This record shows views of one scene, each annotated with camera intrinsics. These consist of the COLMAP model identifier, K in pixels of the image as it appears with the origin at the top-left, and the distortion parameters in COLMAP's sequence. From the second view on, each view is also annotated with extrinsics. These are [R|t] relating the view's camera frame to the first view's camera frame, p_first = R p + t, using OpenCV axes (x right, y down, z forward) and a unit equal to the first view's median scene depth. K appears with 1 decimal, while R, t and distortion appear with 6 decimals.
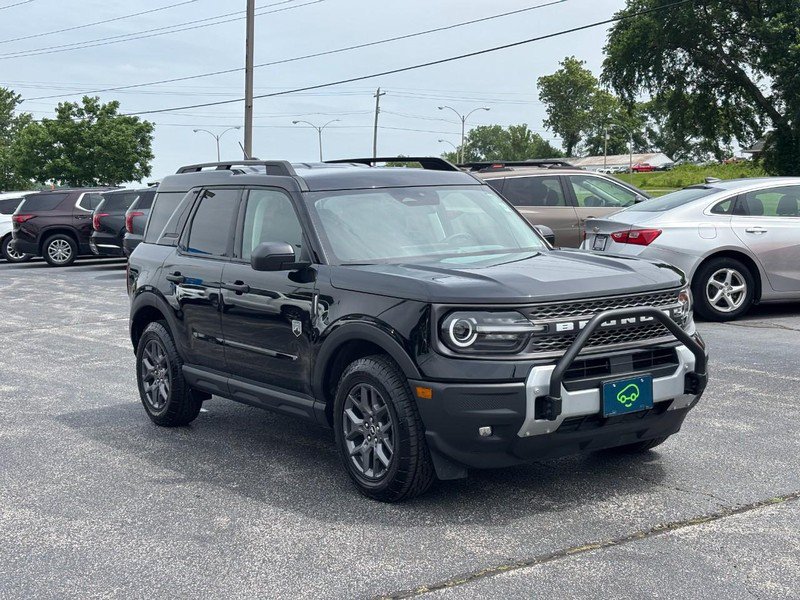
lens RADIAL K [[1228.0, 0, 400.0], [0, 1228.0, 300.0], [0, 0, 1]] dist [0.034300, -0.082038]
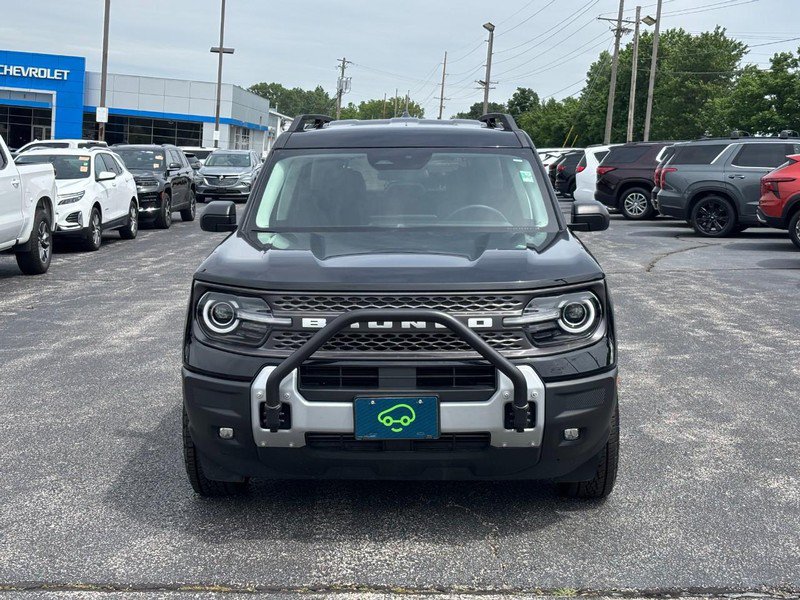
lens RADIAL K [[1228.0, 0, 400.0], [0, 1228.0, 300.0], [0, 0, 1]] dist [0.034300, -0.082038]
pose [[0.819604, 0.099869, -0.564159, 0.629148], [-0.078077, 0.994974, 0.062703, -0.048453], [0.567585, -0.007344, 0.823282, 0.346549]]
